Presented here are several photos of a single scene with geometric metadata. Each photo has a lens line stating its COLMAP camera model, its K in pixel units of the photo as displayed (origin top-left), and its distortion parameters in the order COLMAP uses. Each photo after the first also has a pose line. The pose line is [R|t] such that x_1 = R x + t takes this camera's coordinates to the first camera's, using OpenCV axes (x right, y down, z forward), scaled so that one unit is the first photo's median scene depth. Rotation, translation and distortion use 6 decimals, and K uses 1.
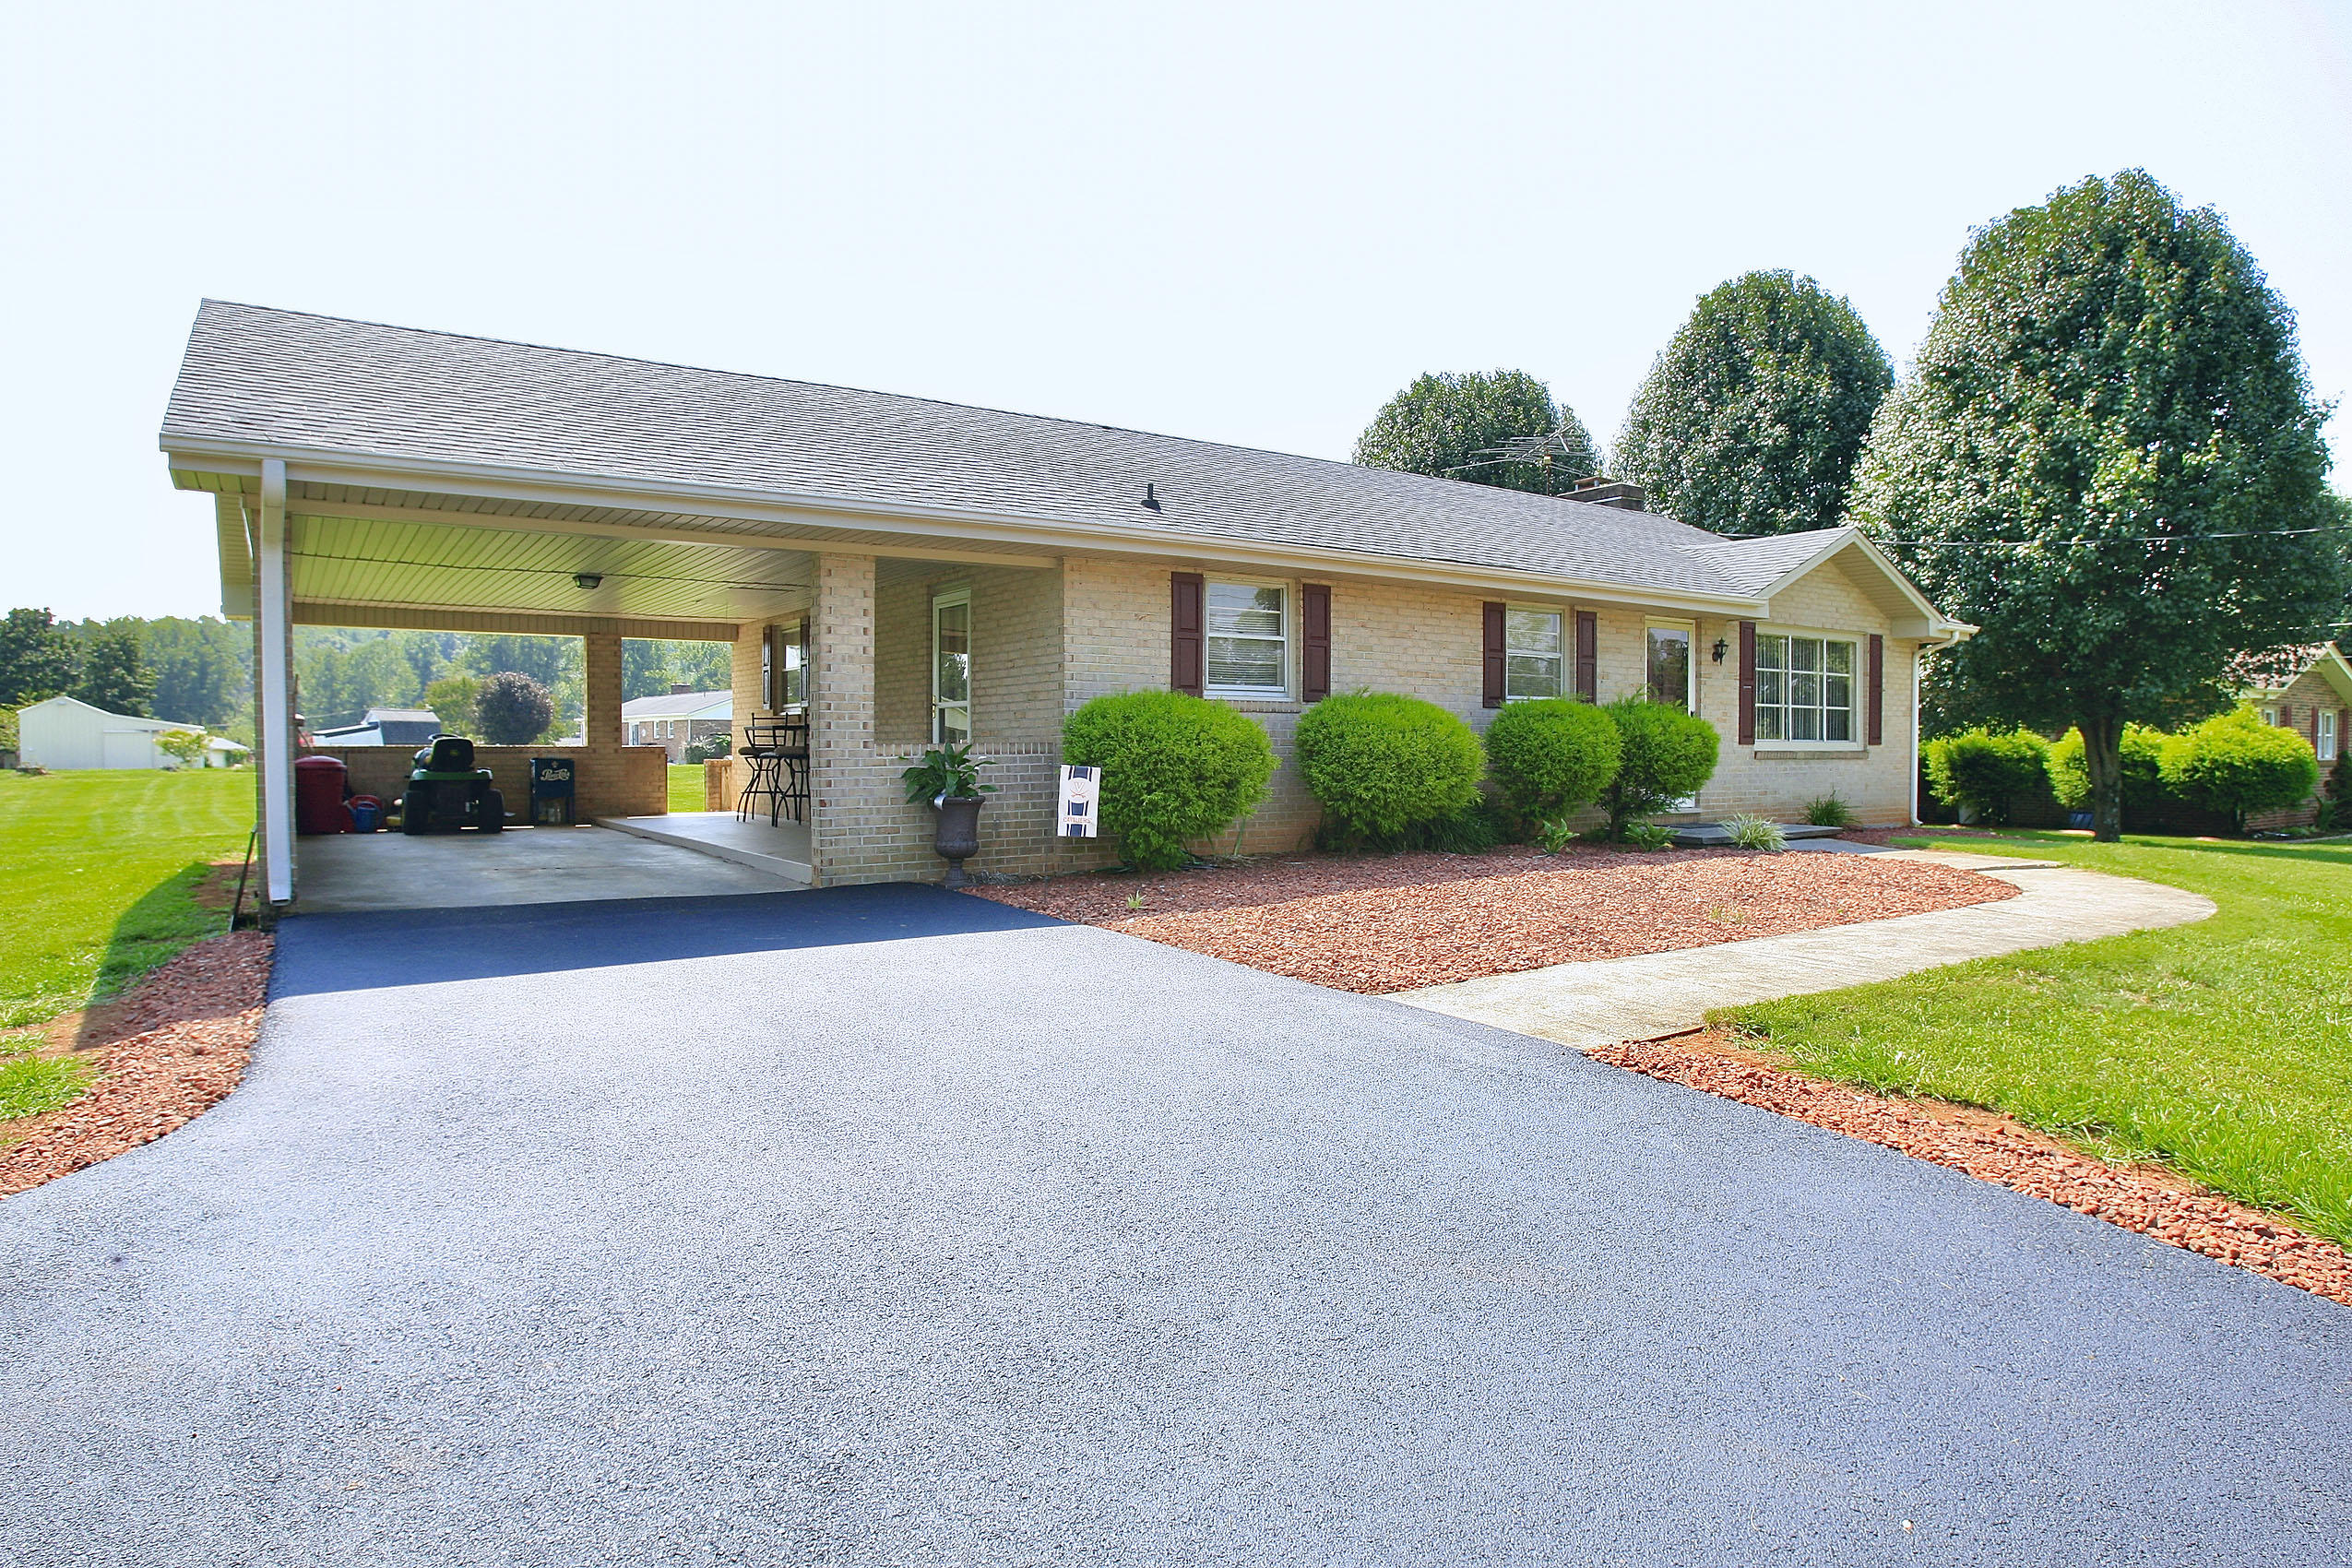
lens RADIAL K [[1376.9, 0, 1176.0], [0, 1376.9, 784.0], [0, 0, 1]] dist [-0.083590, 0.033135]
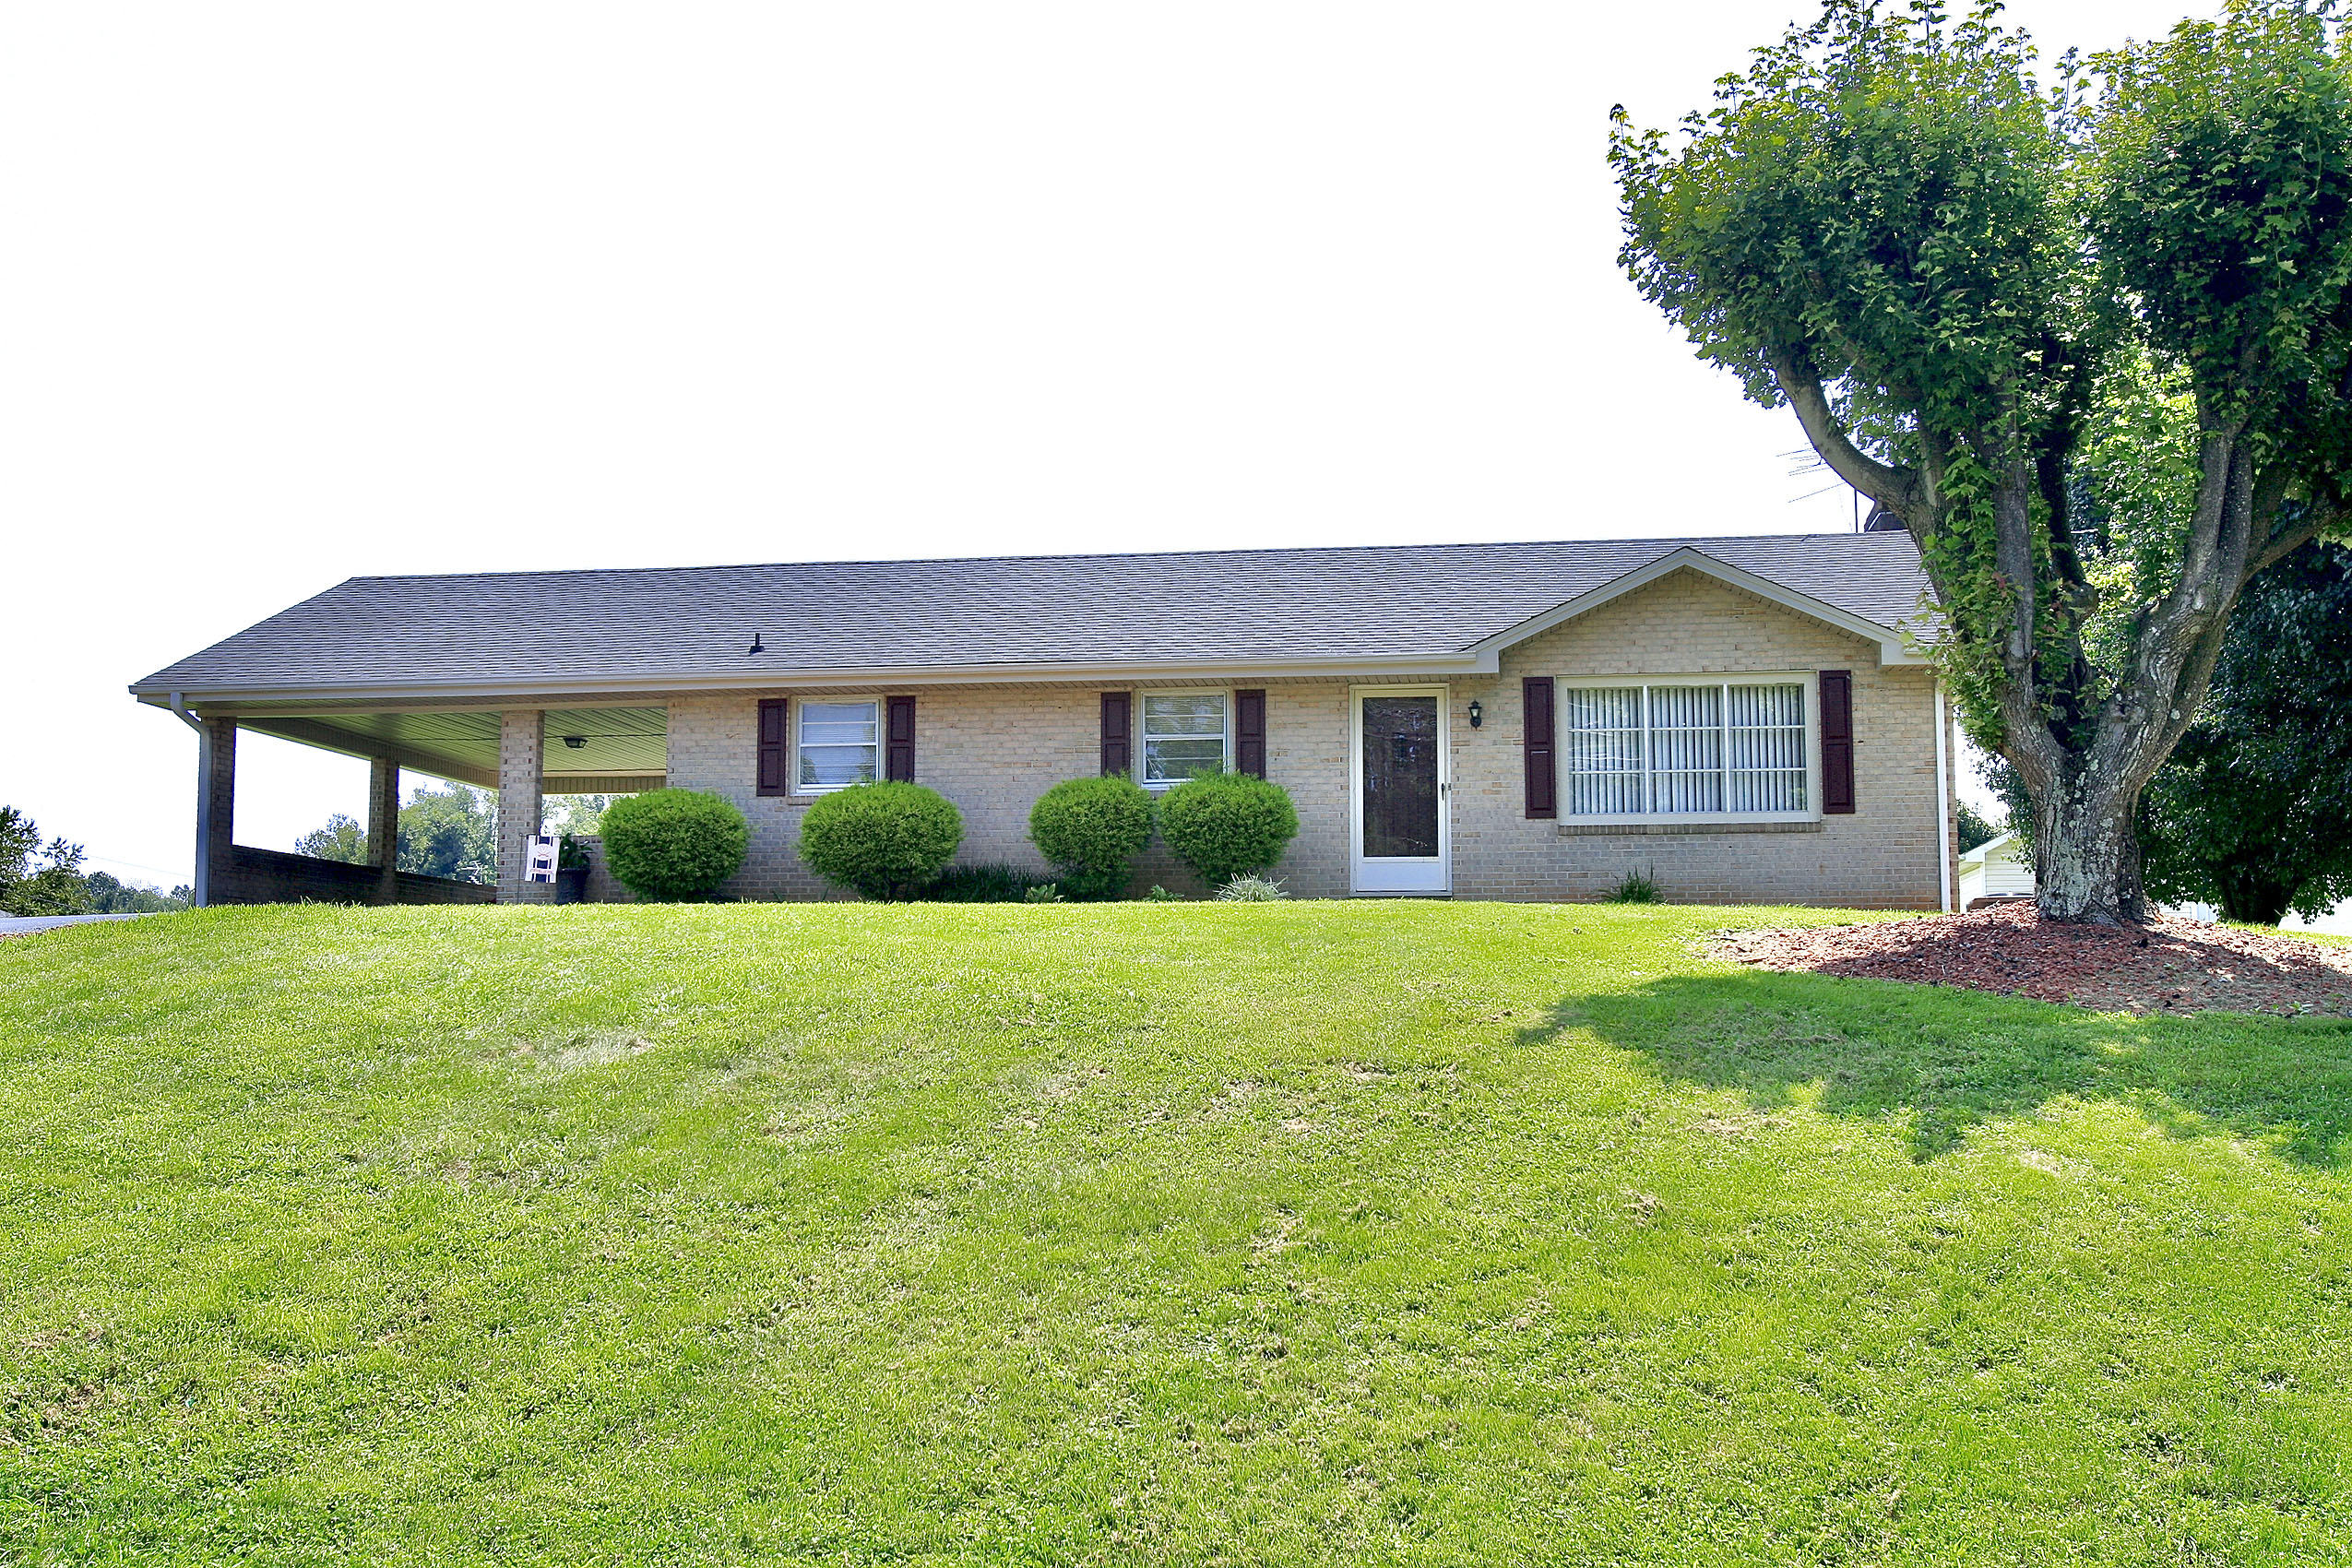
lens RADIAL K [[2526.8, 0, 1176.0], [0, 2526.8, 784.0], [0, 0, 1]] dist [-0.024925, -0.001187]
pose [[0.734962, -0.073086, -0.674158, 1.452035], [-0.015757, 0.992066, -0.124729, 0.166125], [0.677925, 0.102294, 0.727979, -0.352294]]
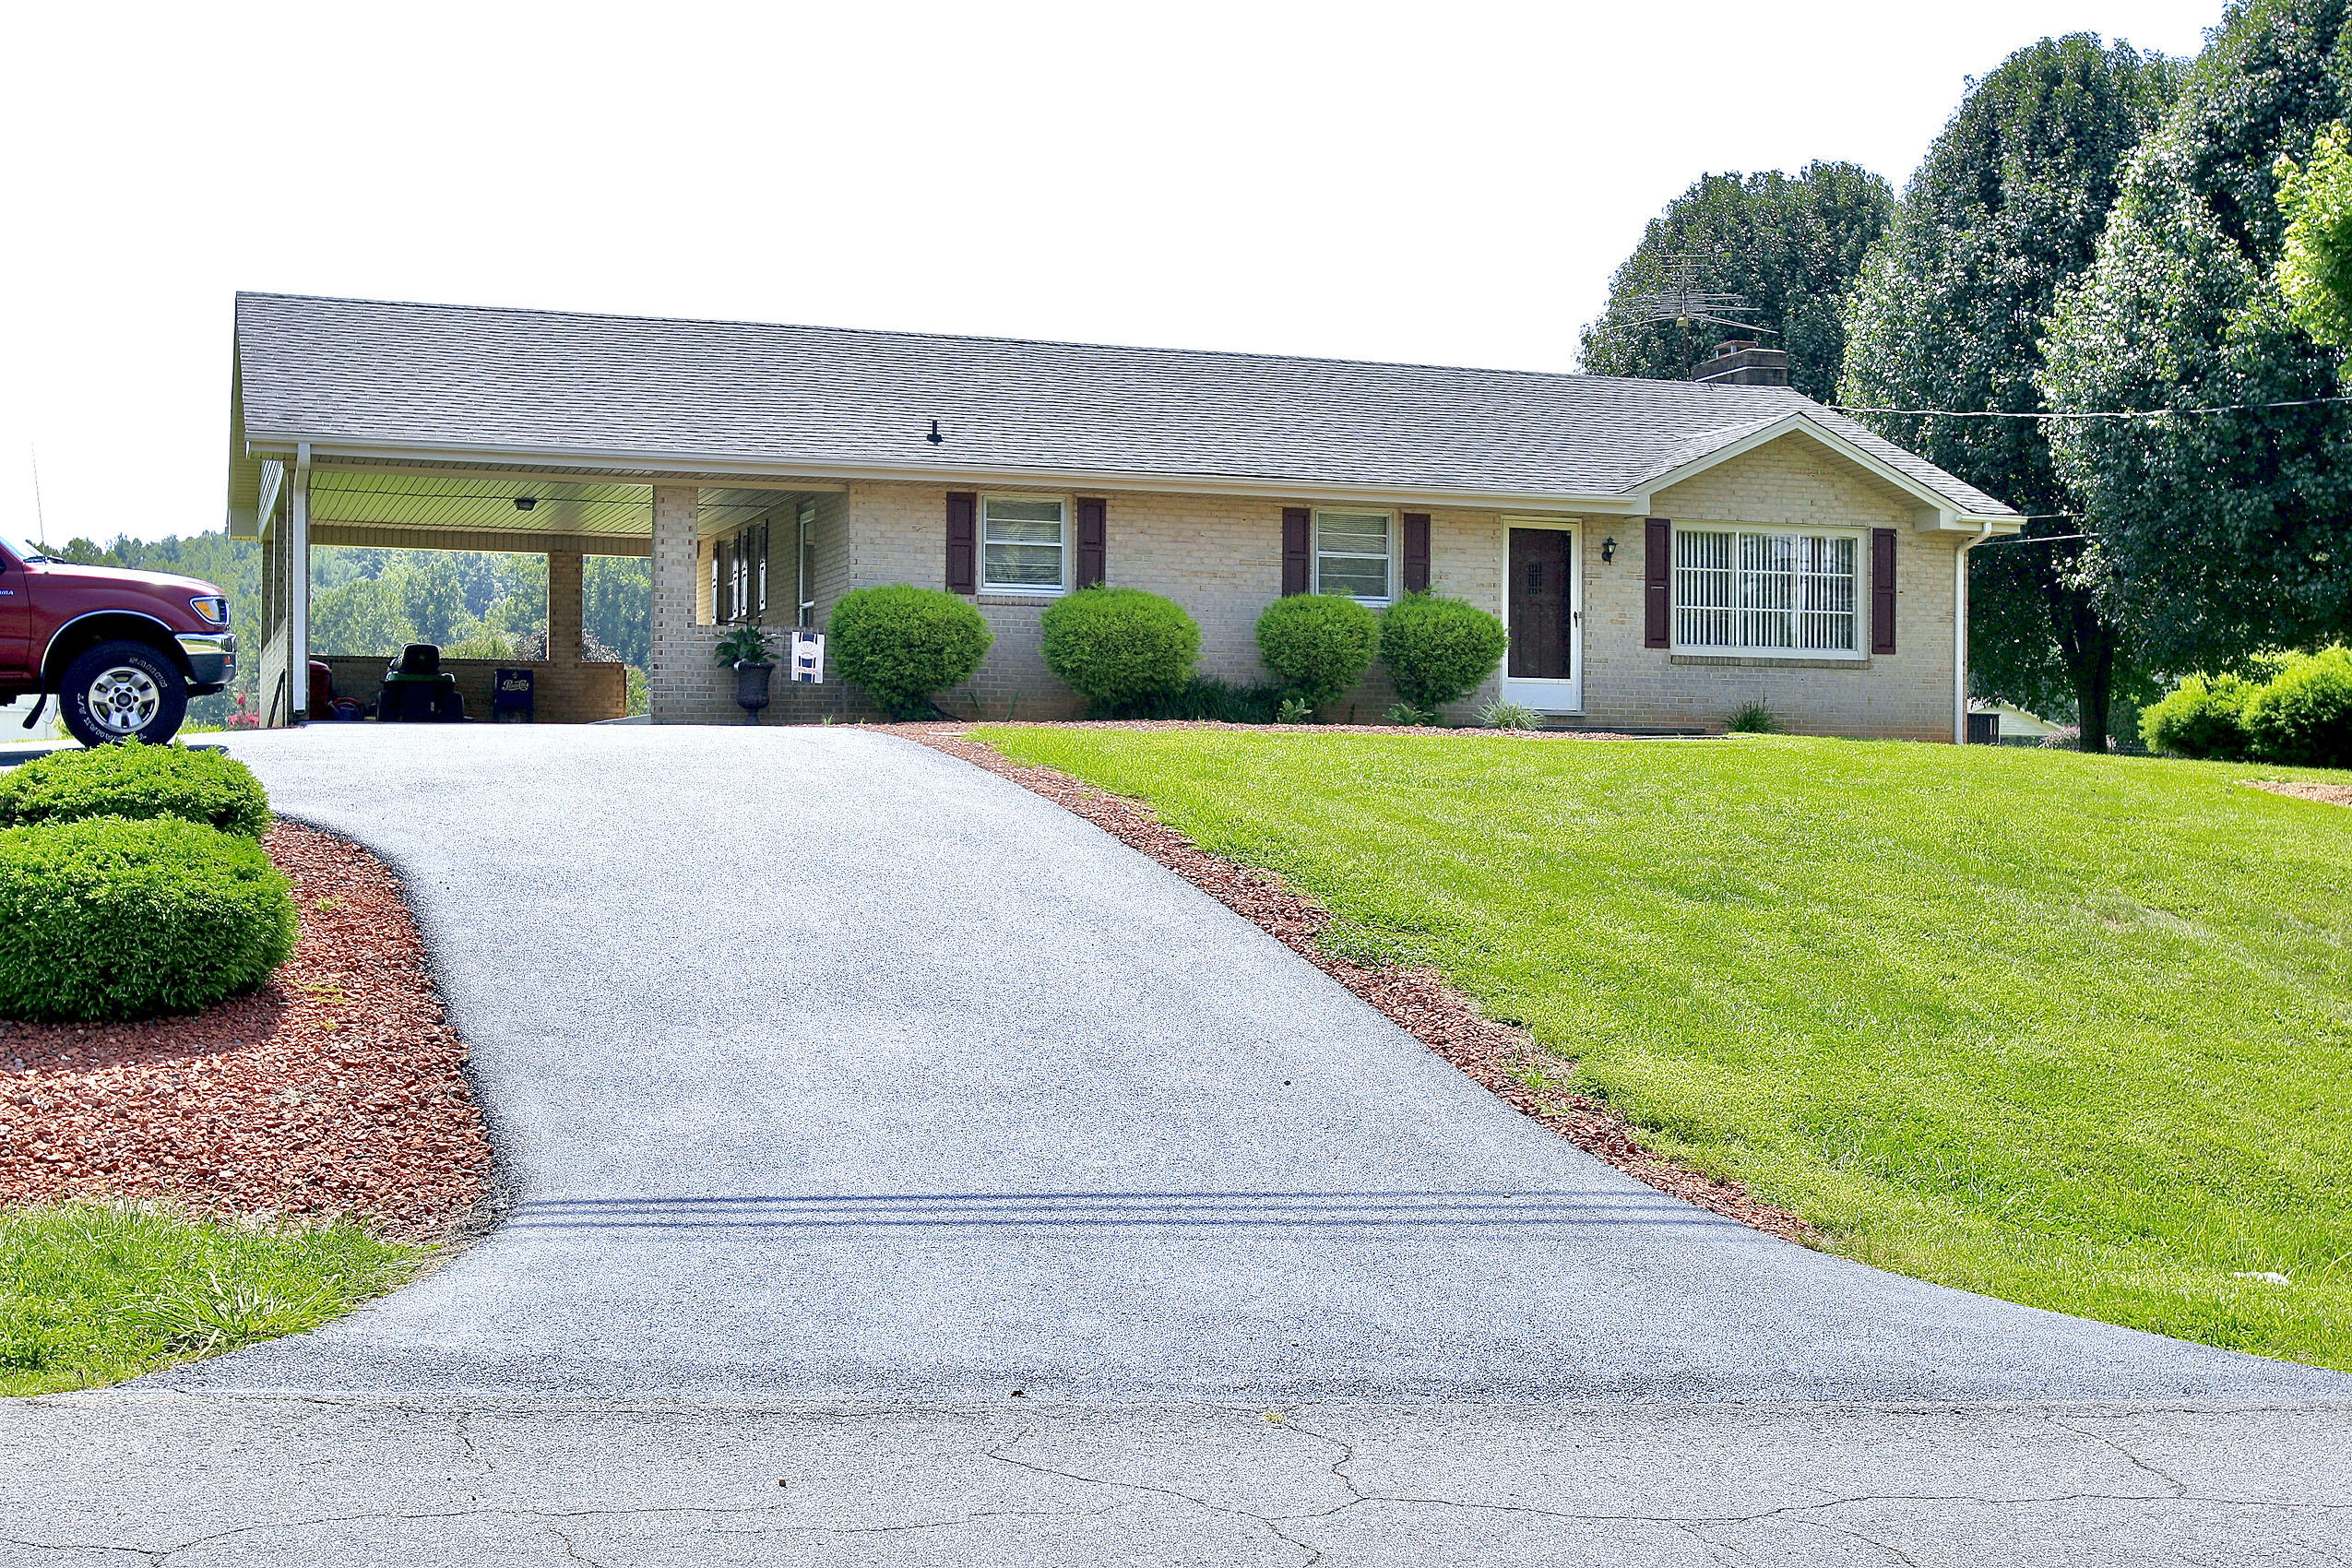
lens RADIAL K [[2875.2, 0, 1176.0], [0, 2875.2, 784.0], [0, 0, 1]] dist [-0.010678, 0.034801]
pose [[0.966734, 0.005192, -0.255731, 0.665236], [-0.013331, 0.999458, -0.030104, 0.142704], [0.255436, 0.032512, 0.966279, -1.117154]]
